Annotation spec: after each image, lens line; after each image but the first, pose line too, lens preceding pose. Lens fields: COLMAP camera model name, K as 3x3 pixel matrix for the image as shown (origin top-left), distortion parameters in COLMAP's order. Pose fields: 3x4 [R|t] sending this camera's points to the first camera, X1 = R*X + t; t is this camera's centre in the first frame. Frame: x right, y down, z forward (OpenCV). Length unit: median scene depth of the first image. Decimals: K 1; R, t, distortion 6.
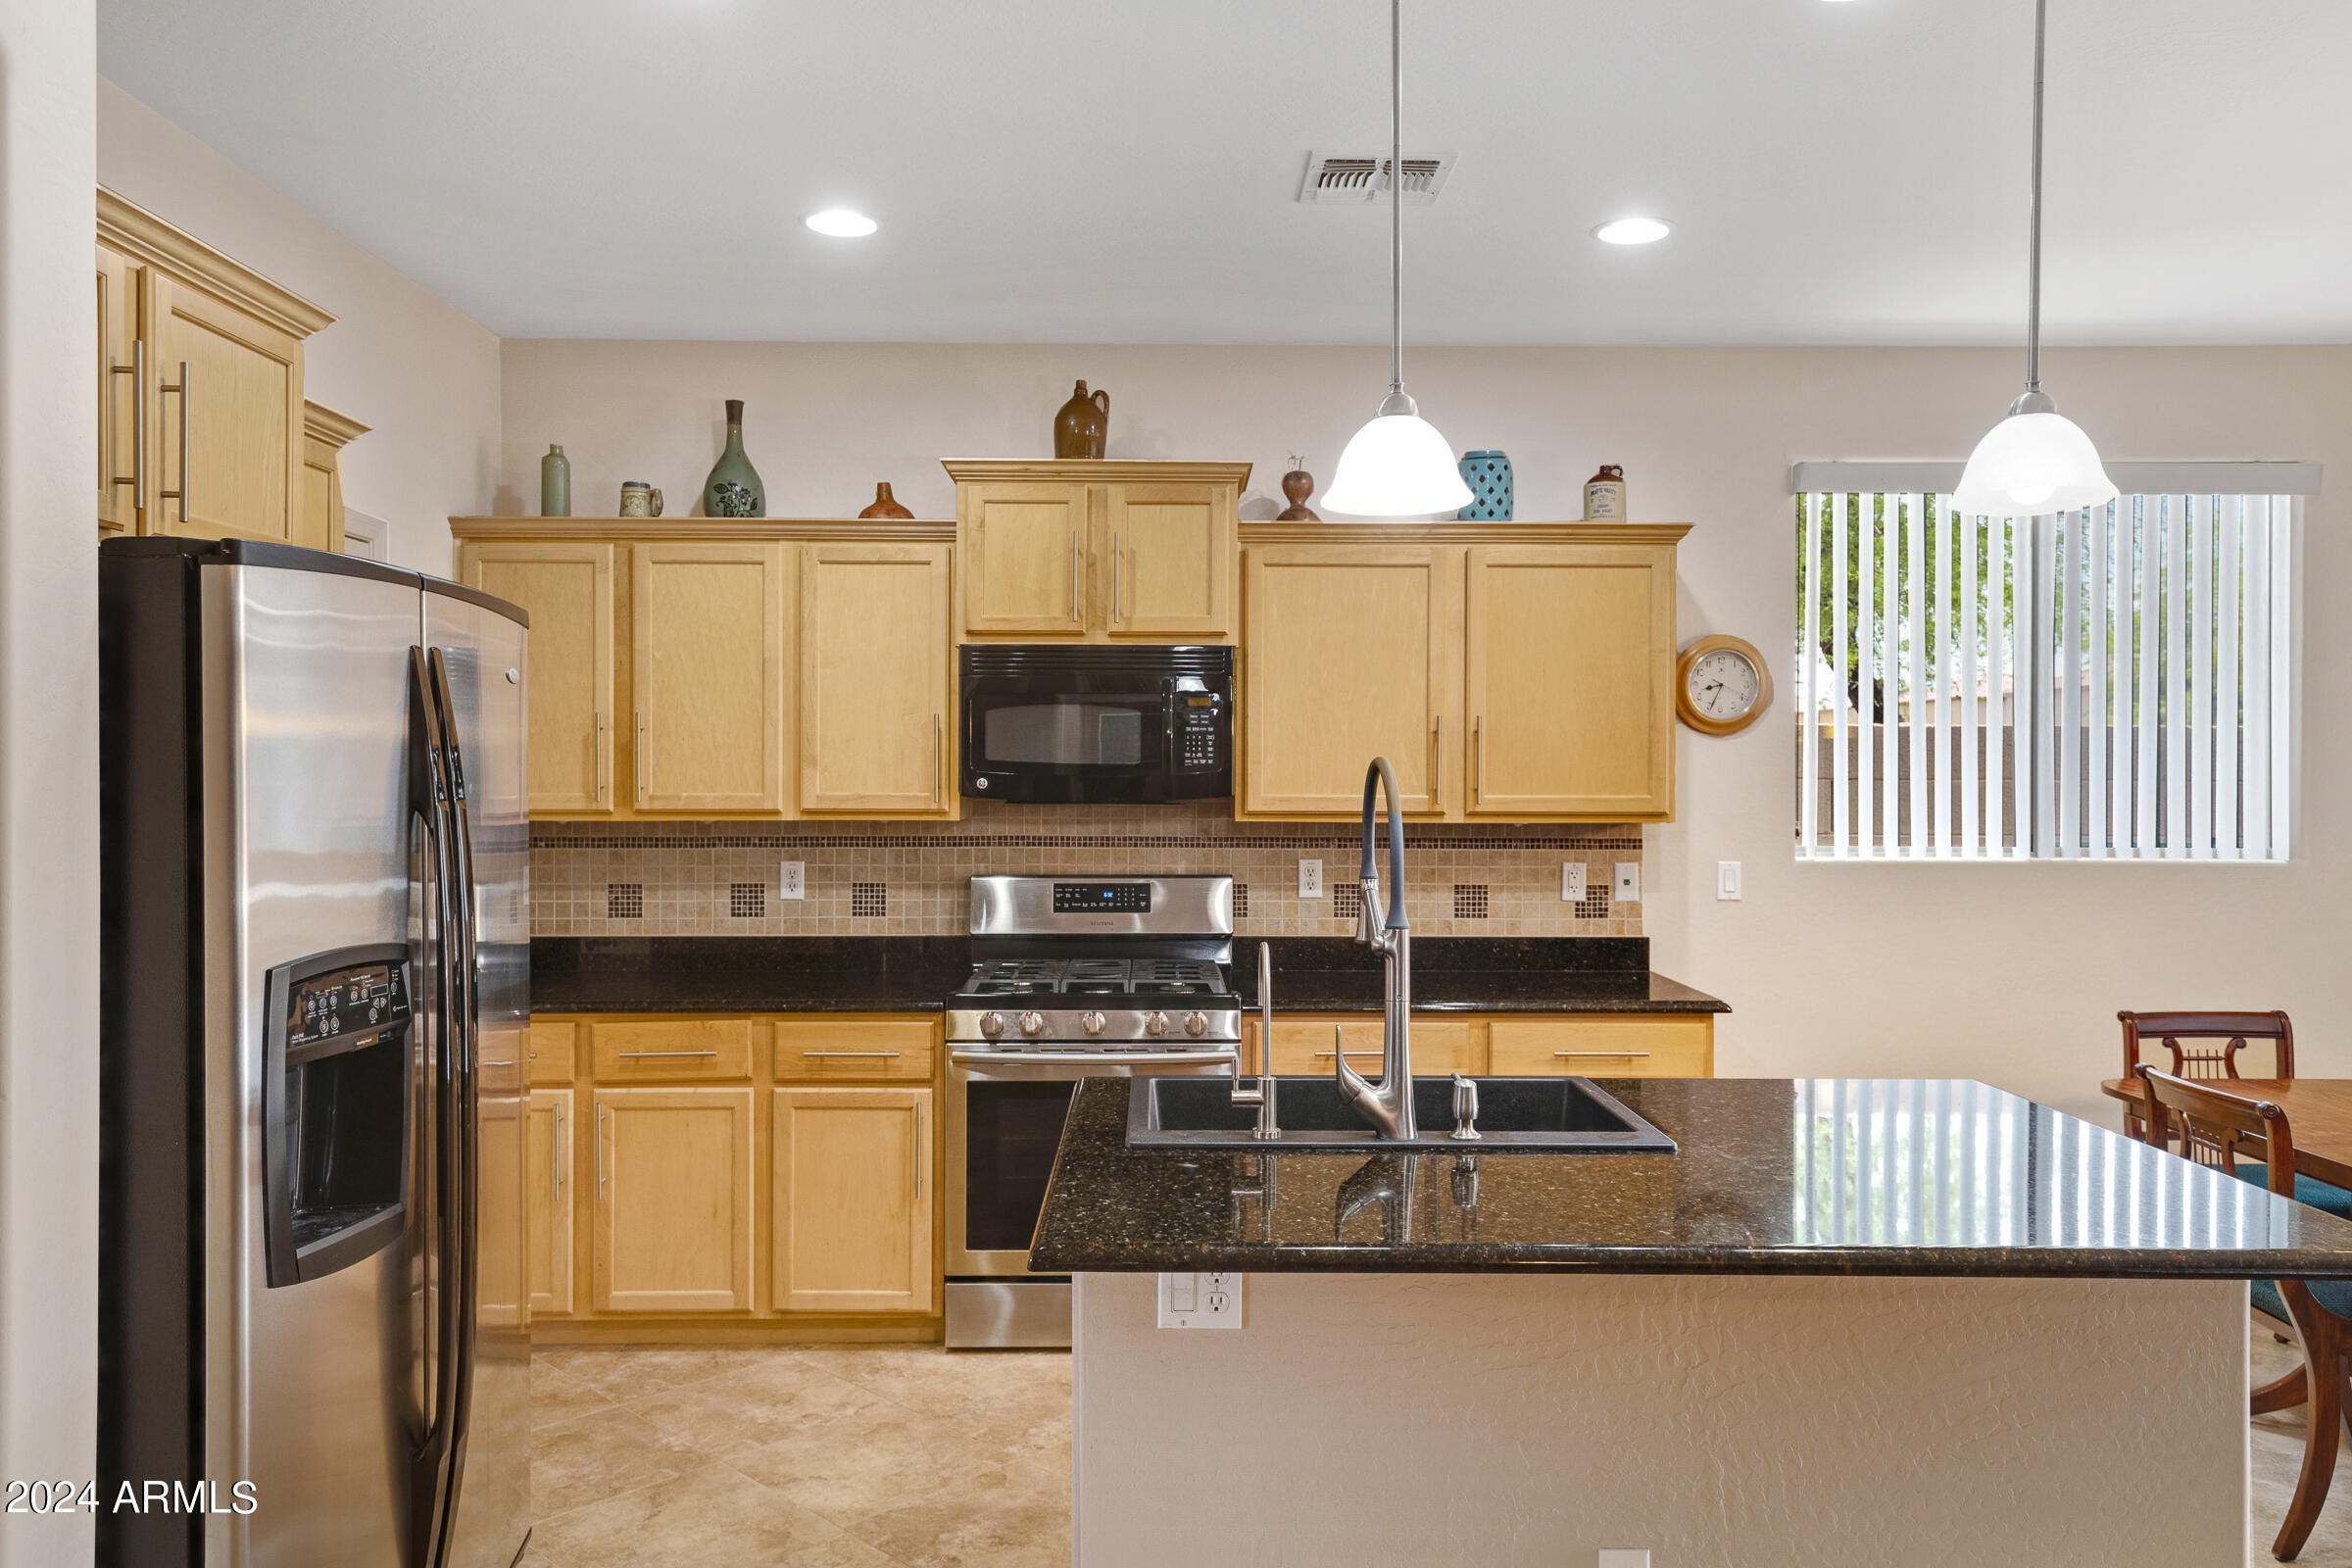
lens RADIAL K [[1637.5, 0, 1186.7], [0, 1637.5, 794.3], [0, 0, 1]] dist [0.036119, -0.005289]
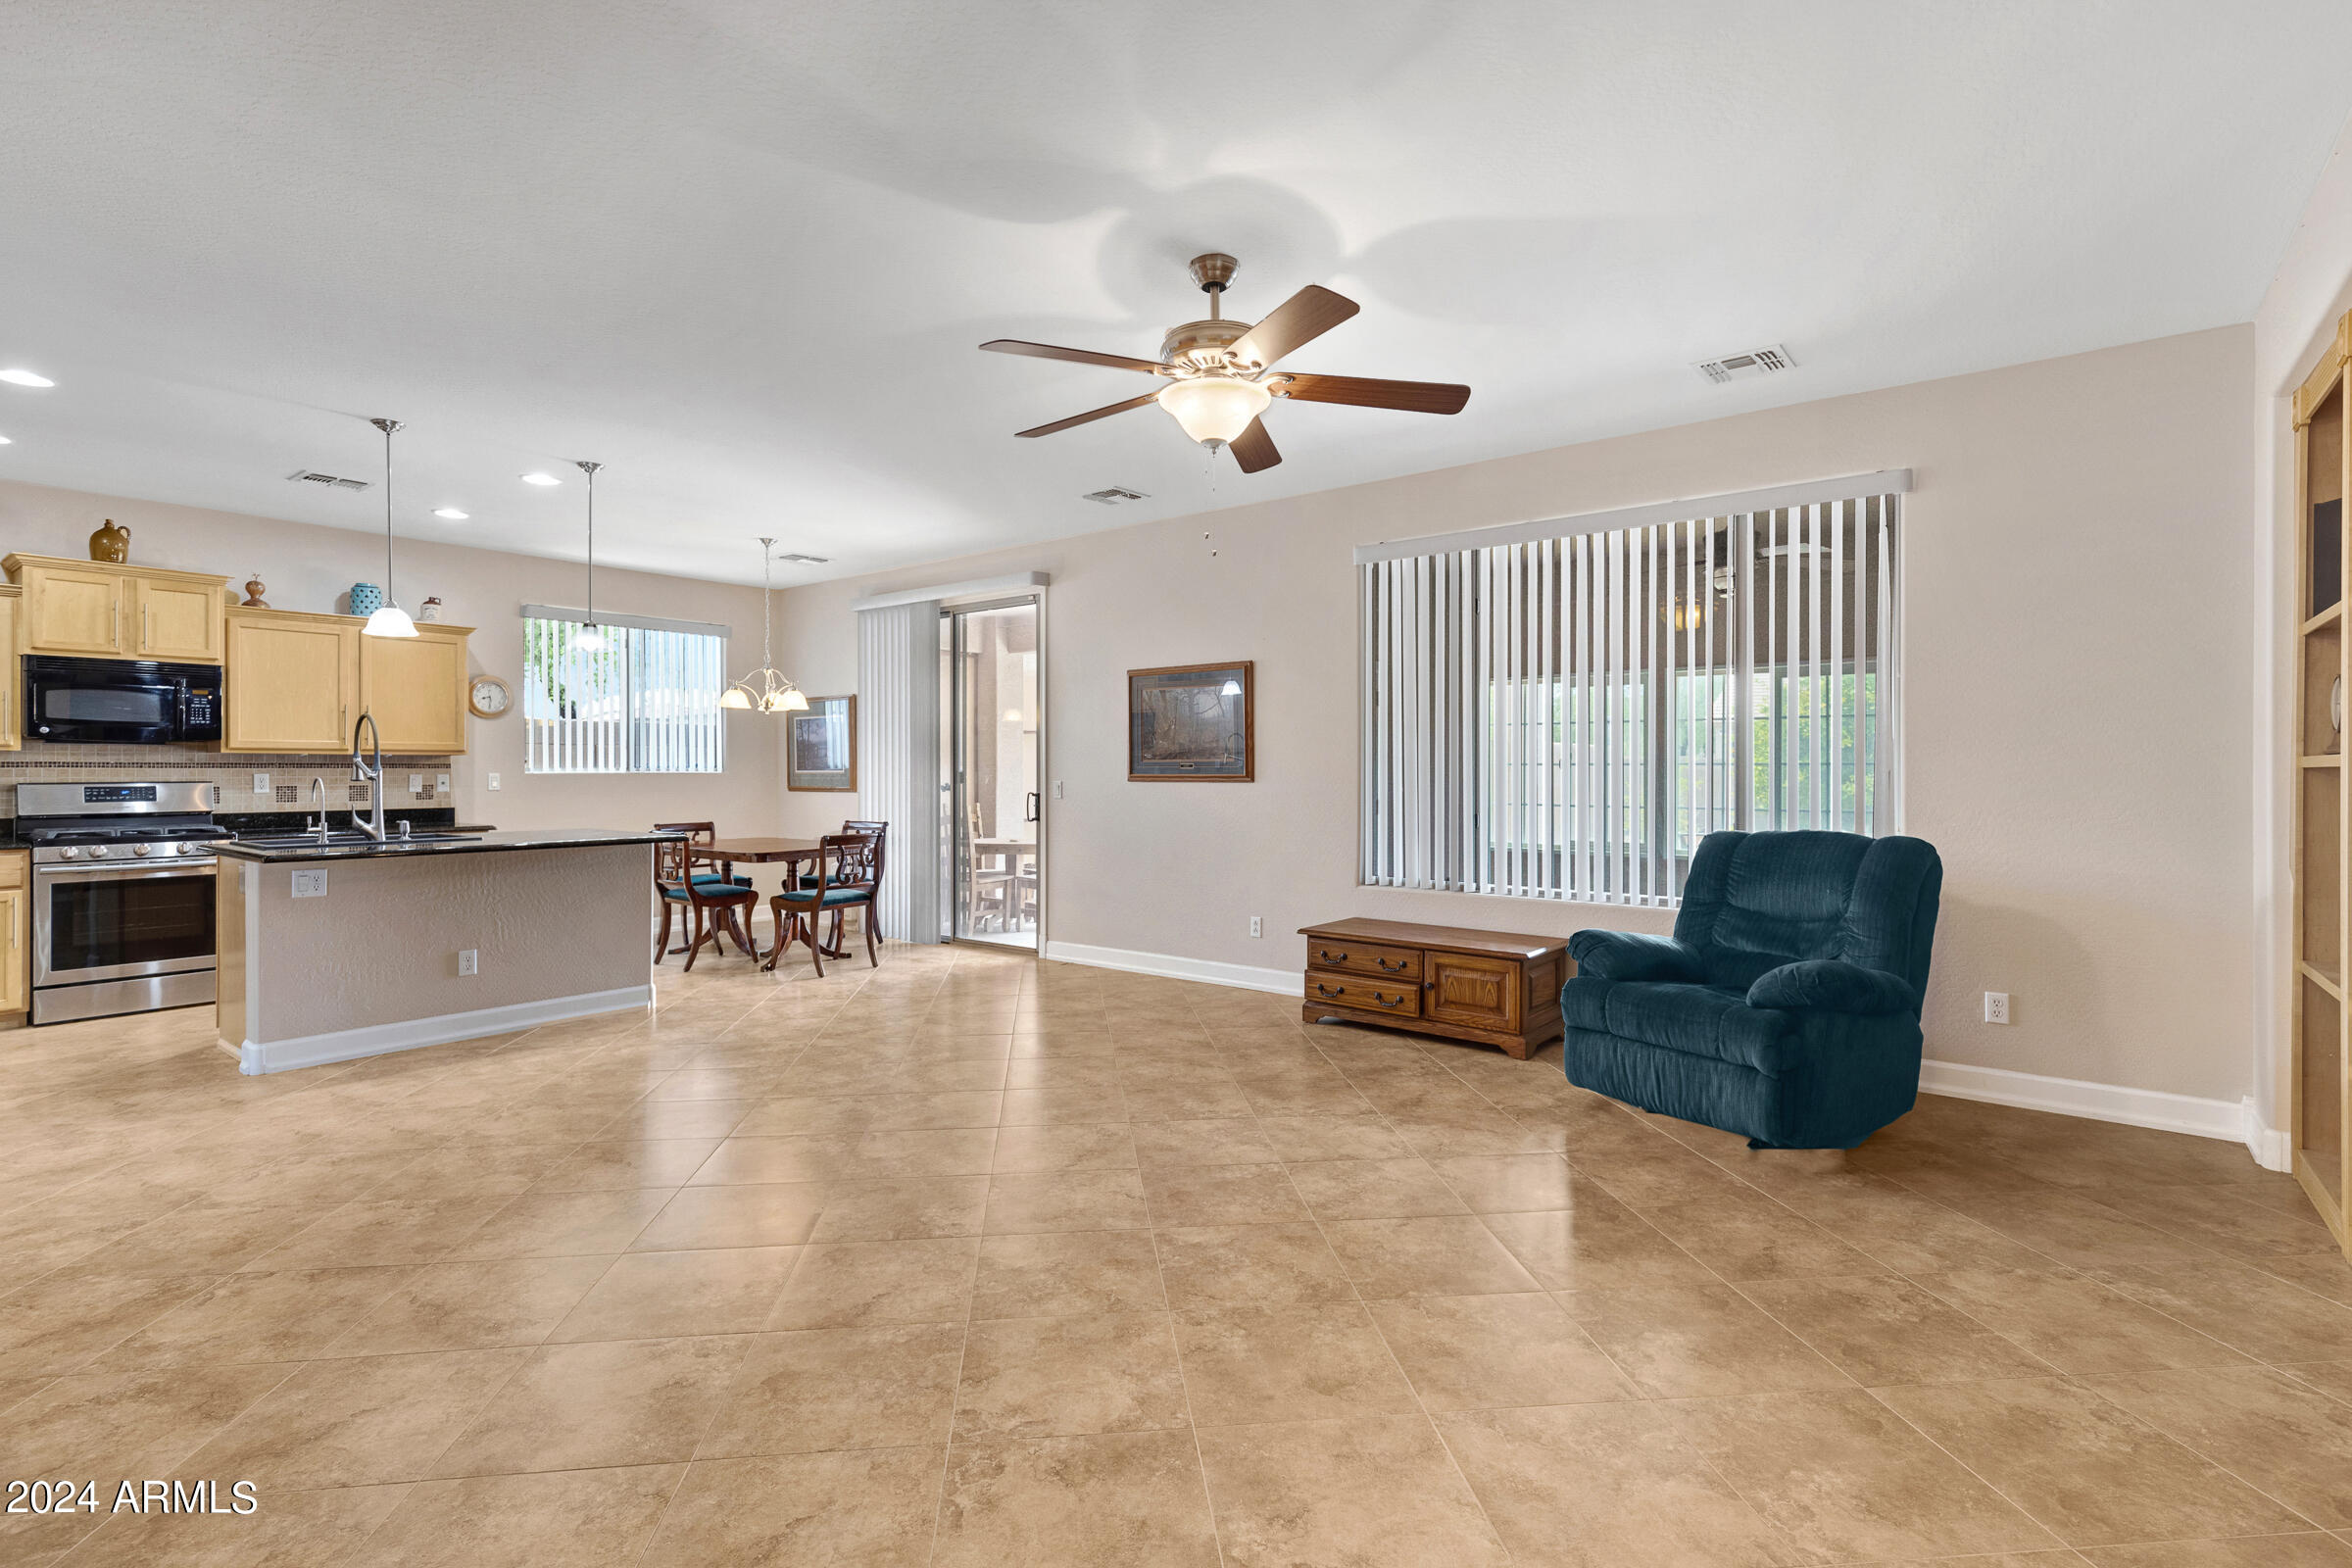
lens RADIAL K [[1096.2, 0, 1155.7], [0, 1096.2, 770.0], [0, 0, 1]] dist [0.020741, -0.000356]
pose [[0.644071, -0.004253, 0.764954, -0.285819], [0.014064, 0.999881, -0.006281, 0.065110], [-0.764837, 0.014804, 0.644054, -0.785778]]
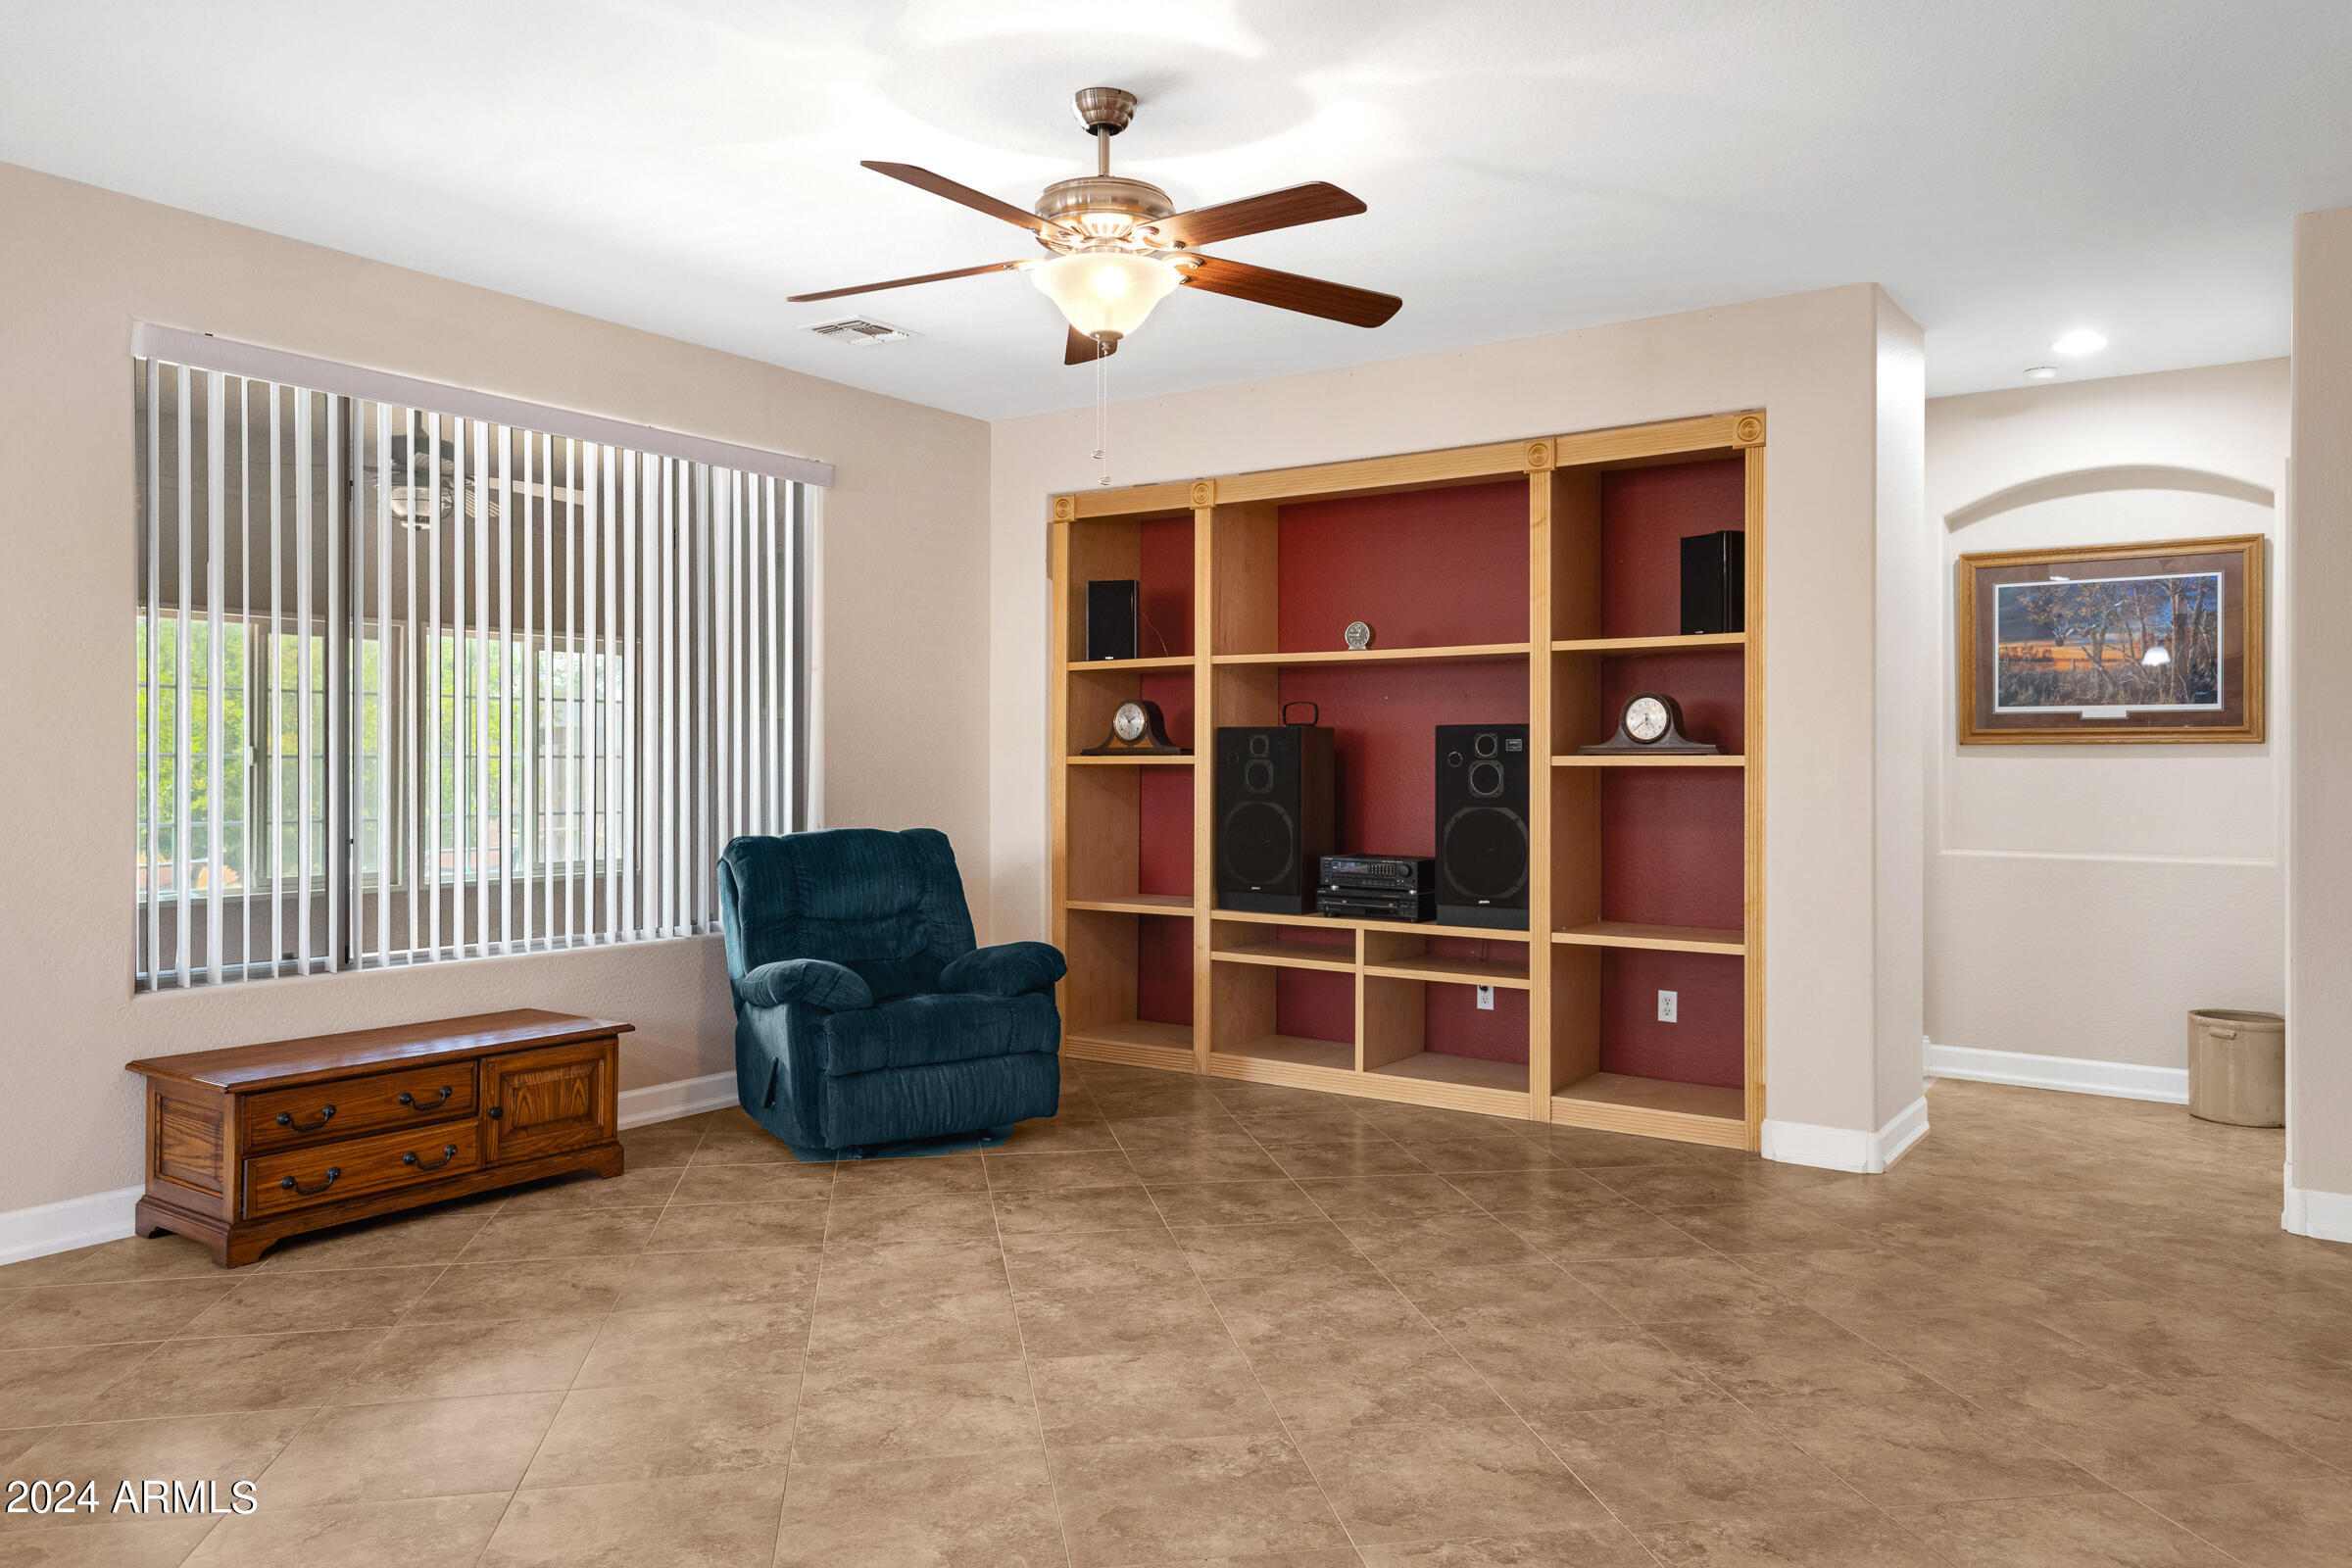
lens RADIAL K [[1637.5, 0, 1190.6], [0, 1637.5, 757.4], [0, 0, 1]] dist [0.036119, -0.005289]
pose [[-0.810156, -0.002978, 0.586207, -0.222152], [0.003500, 0.999945, 0.009917, 0.047784], [-0.586204, 0.010087, -0.810101, 0.309136]]
